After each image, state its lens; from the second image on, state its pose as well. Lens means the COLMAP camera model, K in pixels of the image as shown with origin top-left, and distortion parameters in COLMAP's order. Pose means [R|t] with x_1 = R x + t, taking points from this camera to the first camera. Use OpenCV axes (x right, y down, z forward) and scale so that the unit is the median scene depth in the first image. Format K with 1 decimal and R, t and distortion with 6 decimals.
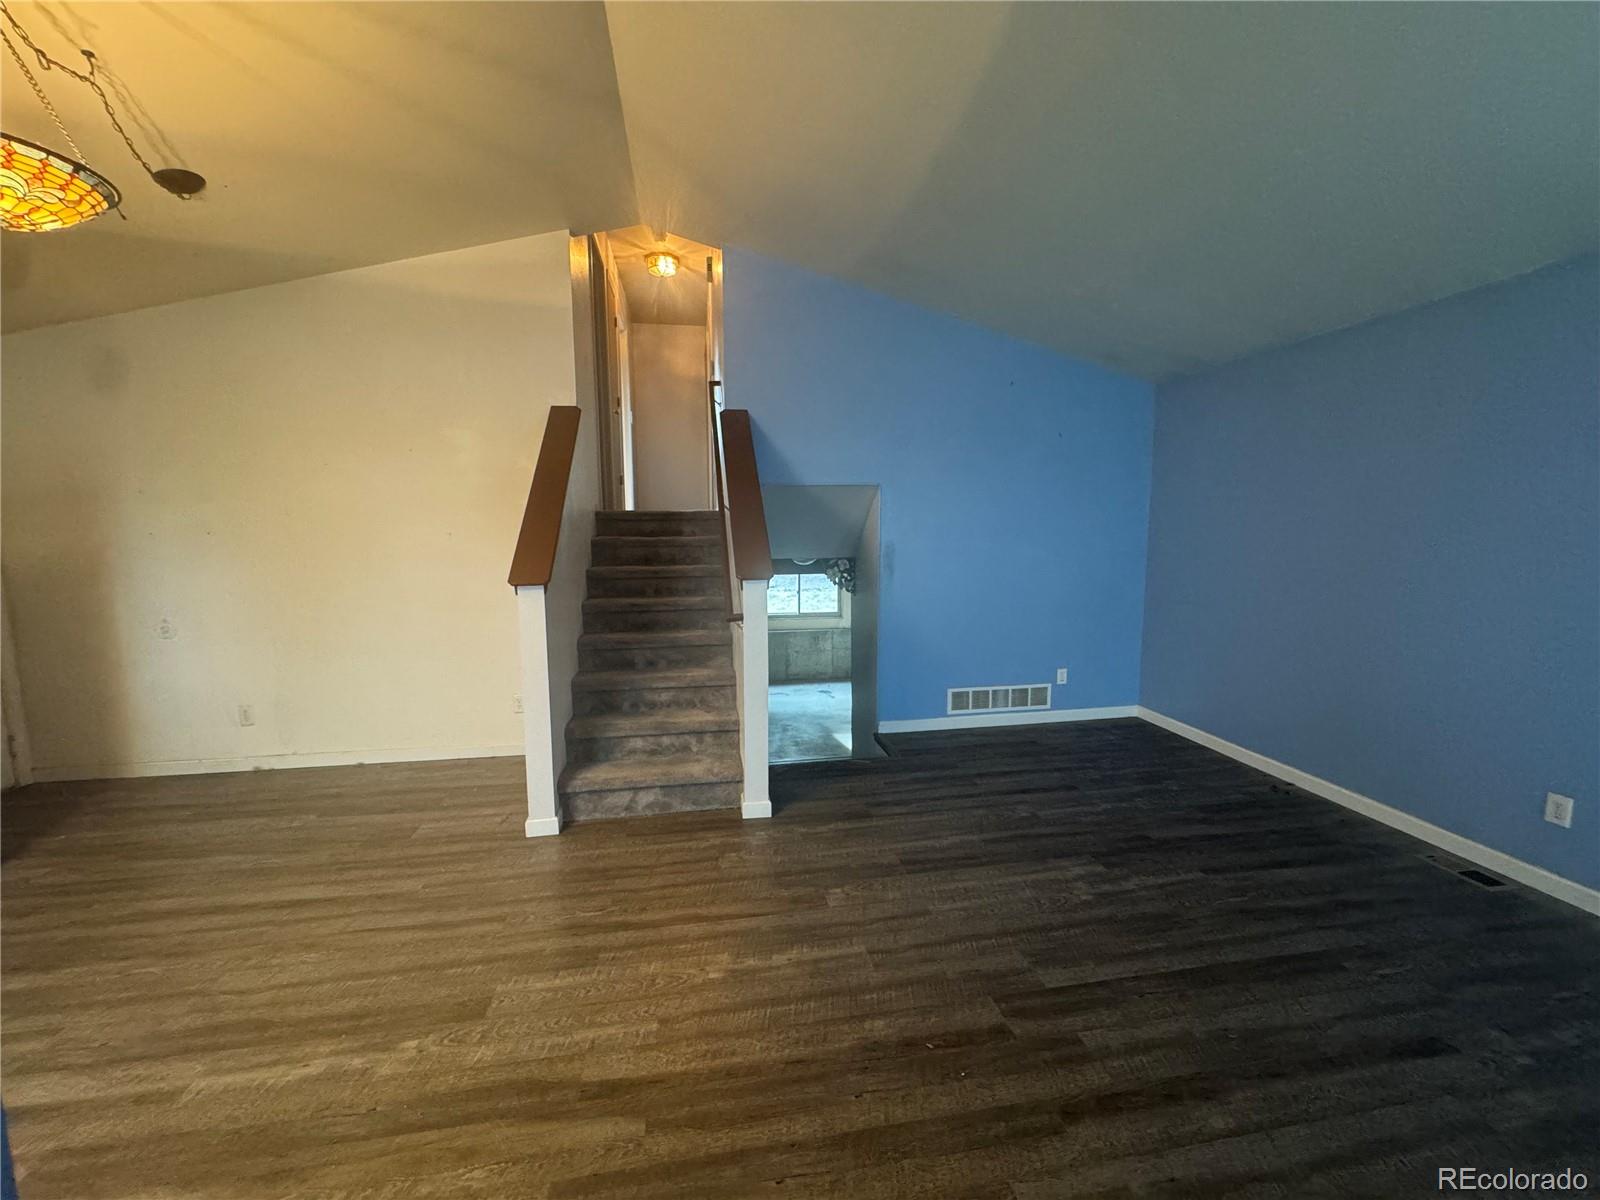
lens RADIAL K [[638.4, 0, 800.0], [0, 638.4, 600.0], [0, 0, 1]] dist [-0.003730, 0.000209]
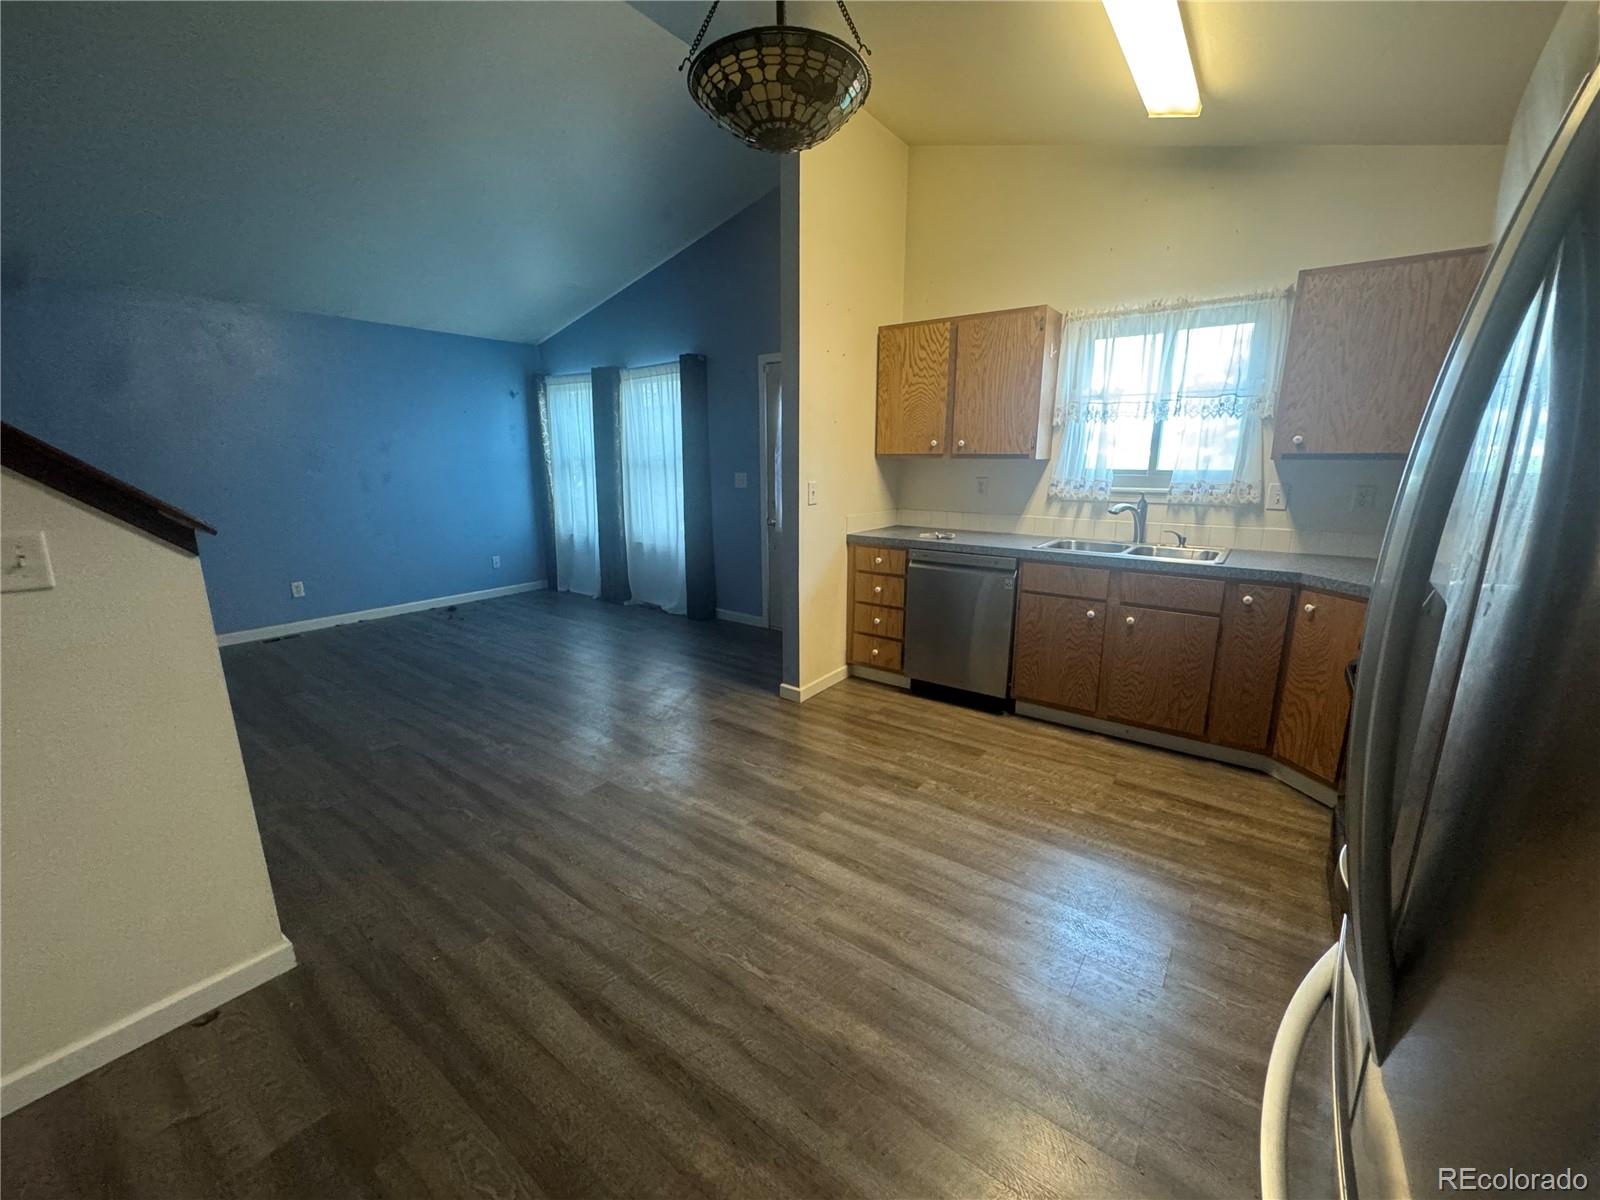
lens RADIAL K [[638.4, 0, 800.0], [0, 638.4, 600.0], [0, 0, 1]] dist [-0.003730, 0.000209]
pose [[-0.691176, -0.154631, 0.705949, -1.371838], [0.092111, 0.950024, 0.298277, -0.098646], [-0.716792, 0.271188, -0.642391, 1.177651]]
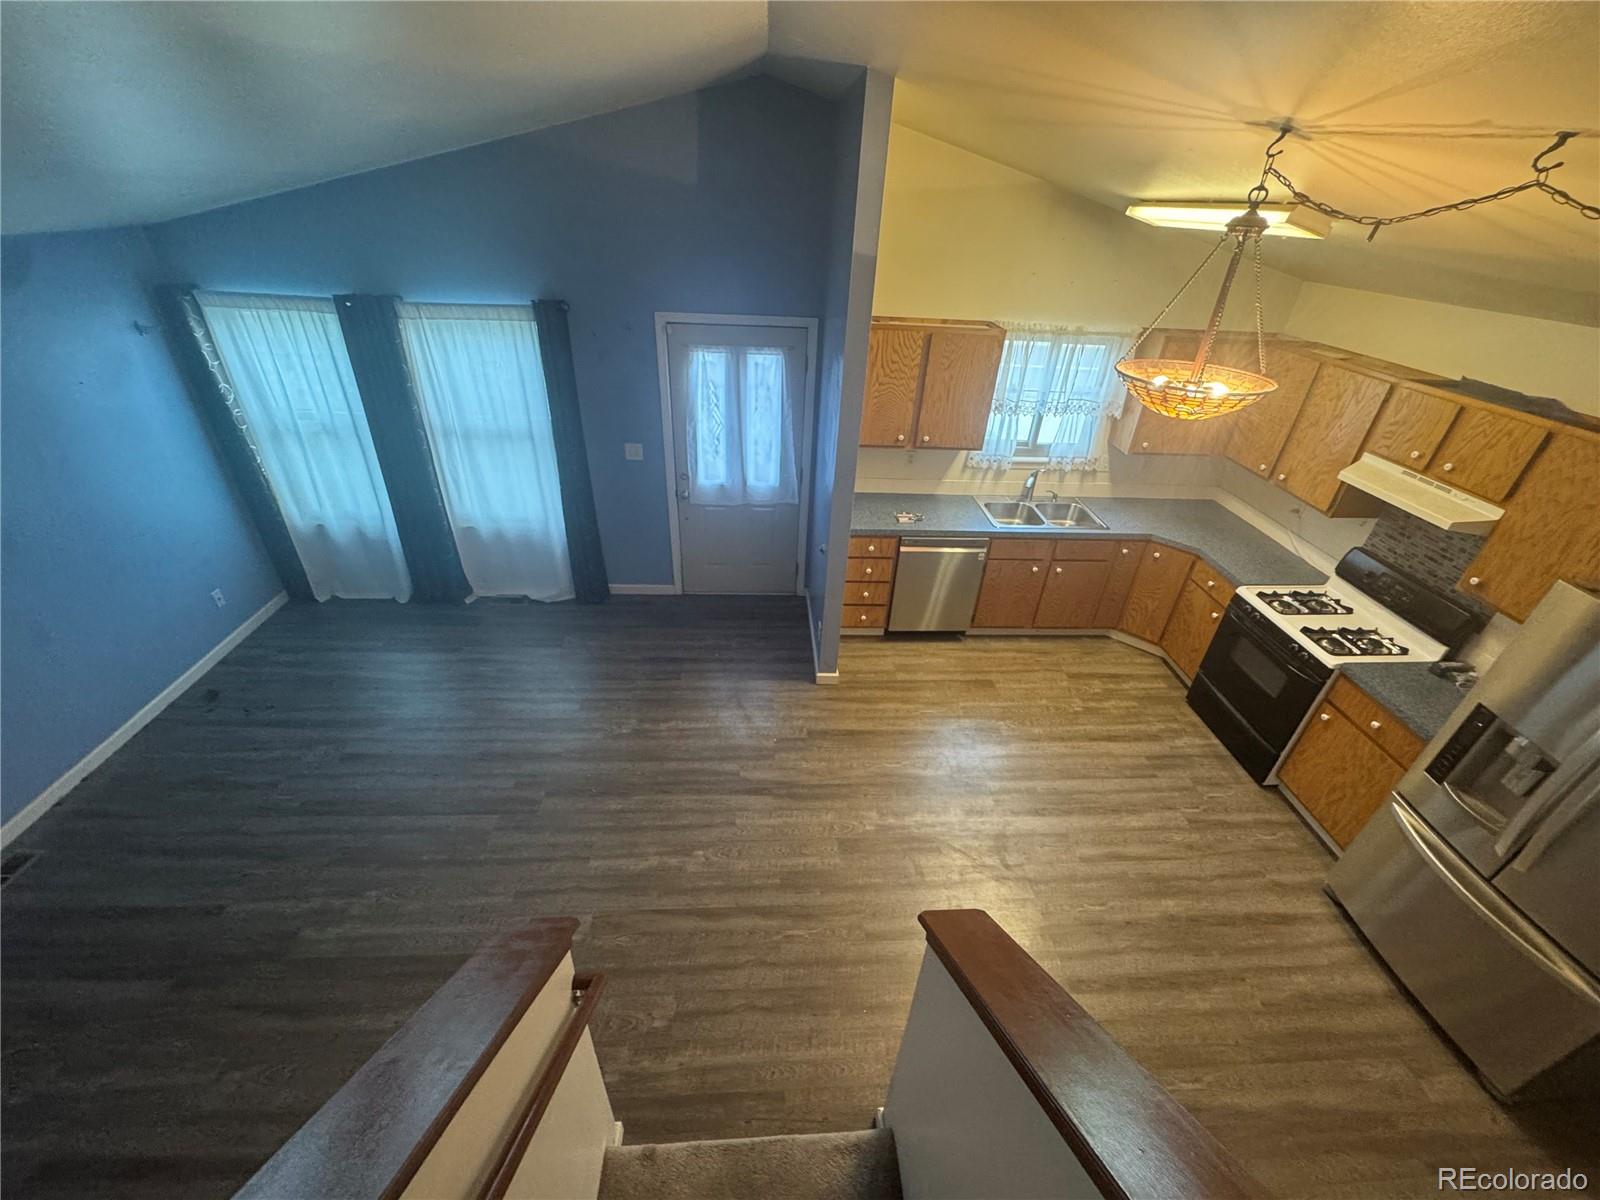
lens RADIAL K [[638.4, 0, 800.0], [0, 638.4, 600.0], [0, 0, 1]] dist [-0.003730, 0.000209]
pose [[-0.993064, -0.093337, 0.071504, -0.360033], [-0.027376, 0.774978, 0.631395, -0.708355], [-0.114346, 0.625057, -0.772158, 1.506399]]
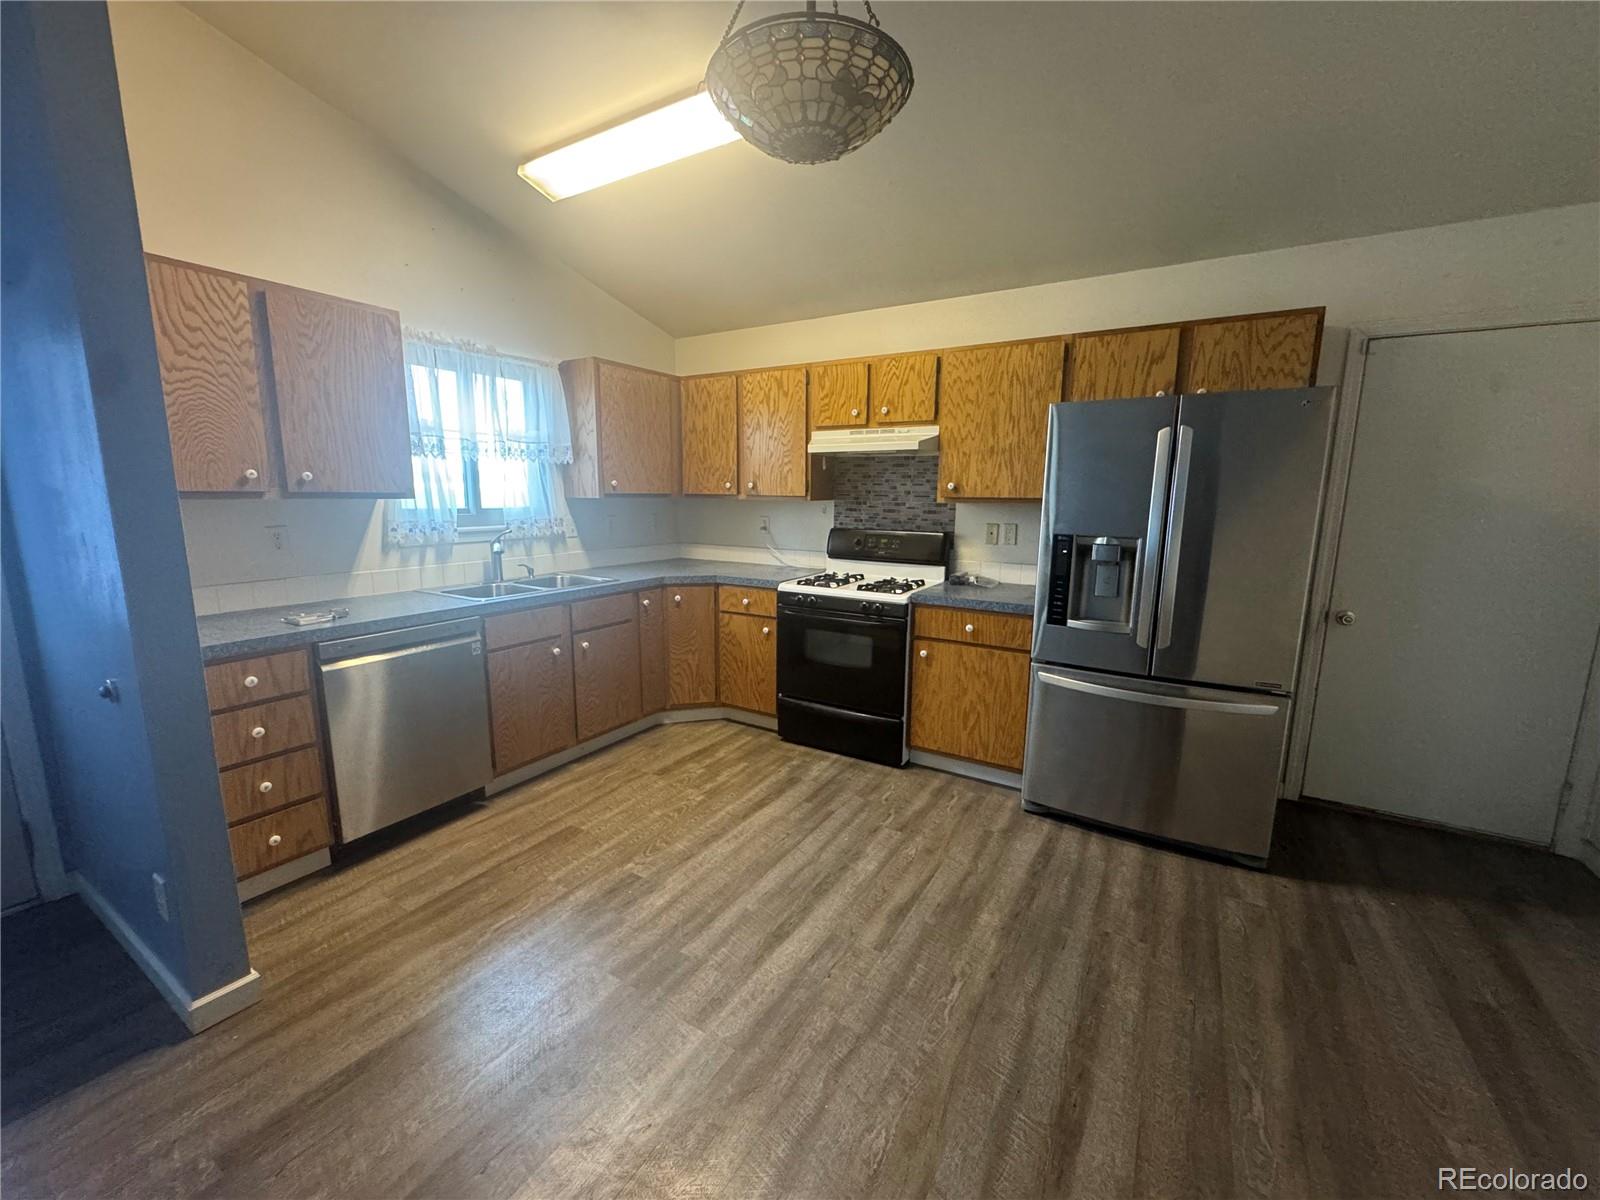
lens RADIAL K [[638.4, 0, 800.0], [0, 638.4, 600.0], [0, 0, 1]] dist [-0.003730, 0.000209]
pose [[-0.653963, 0.124659, -0.746185, -0.275481], [-0.098151, 0.964014, 0.247069, -0.101349], [0.750132, 0.234813, -0.618195, 1.084055]]
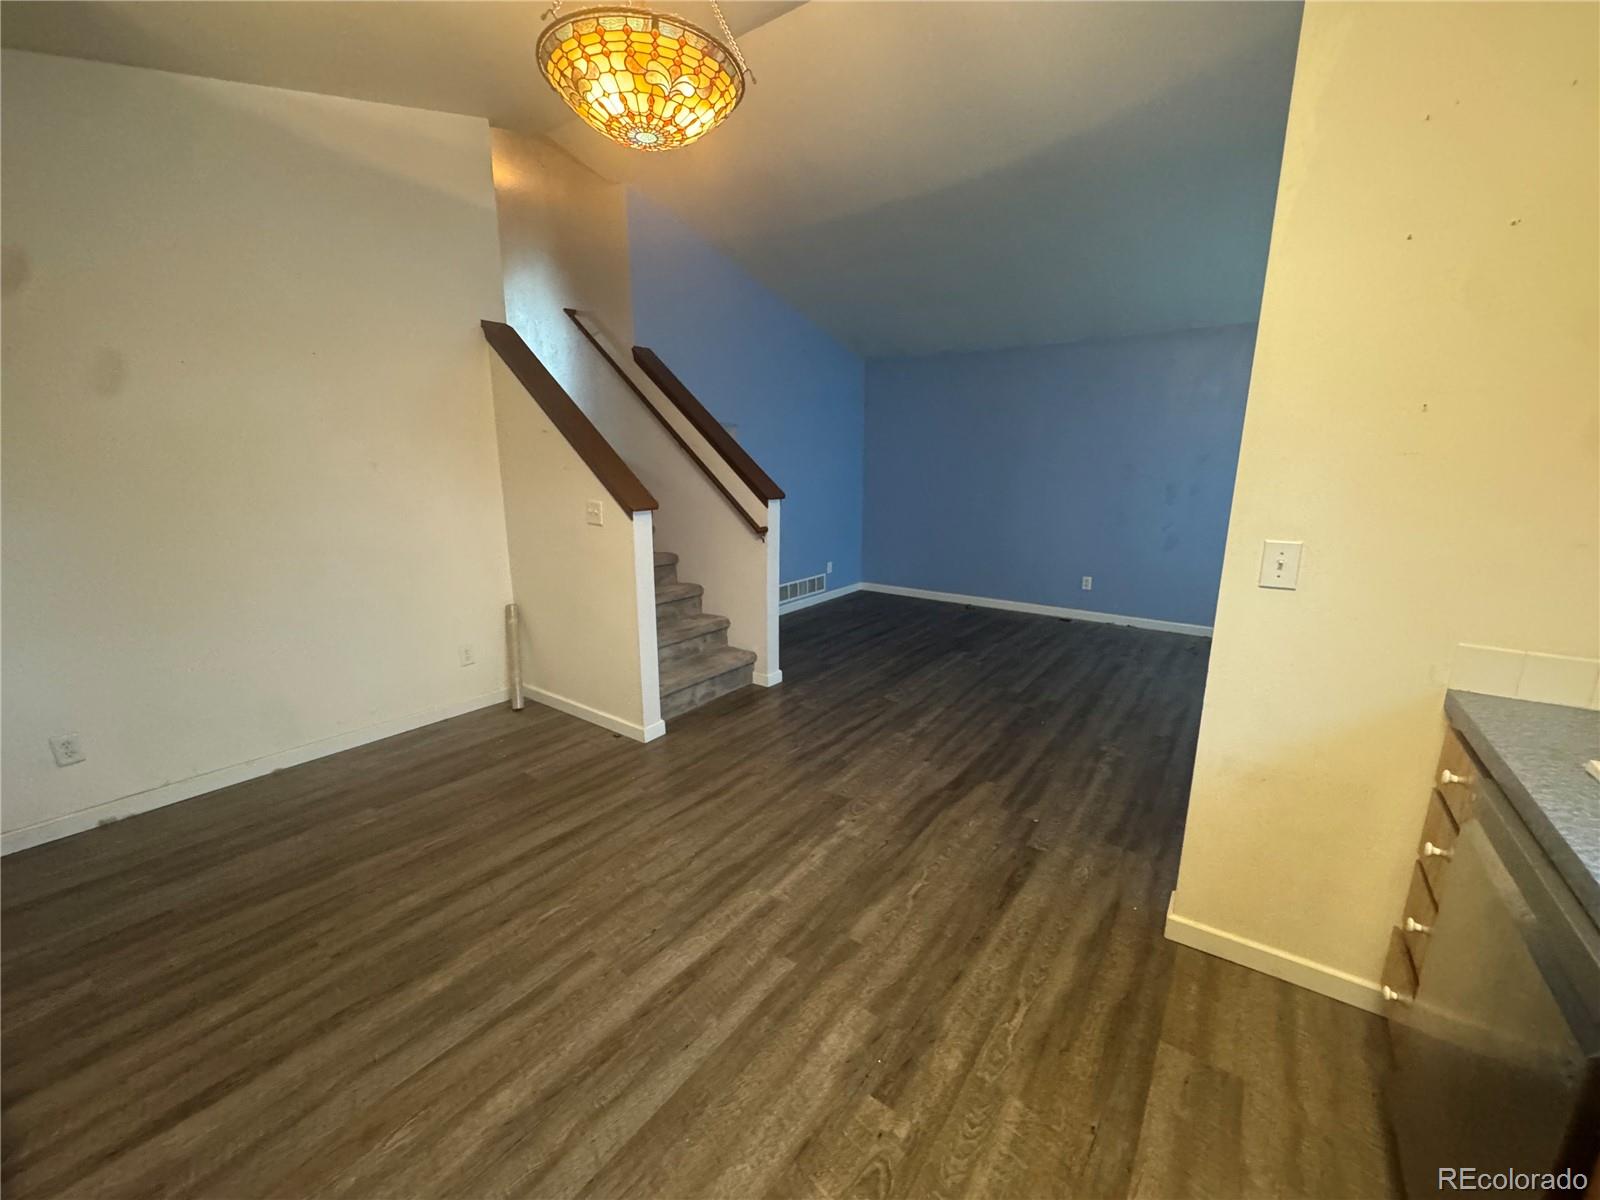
lens RADIAL K [[638.4, 0, 800.0], [0, 638.4, 600.0], [0, 0, 1]] dist [-0.003730, 0.000209]
pose [[0.716259, -0.144318, 0.682749, -1.175674], [0.079447, 0.988884, 0.125682, 0.014873], [-0.693298, -0.035779, 0.719763, 0.042866]]
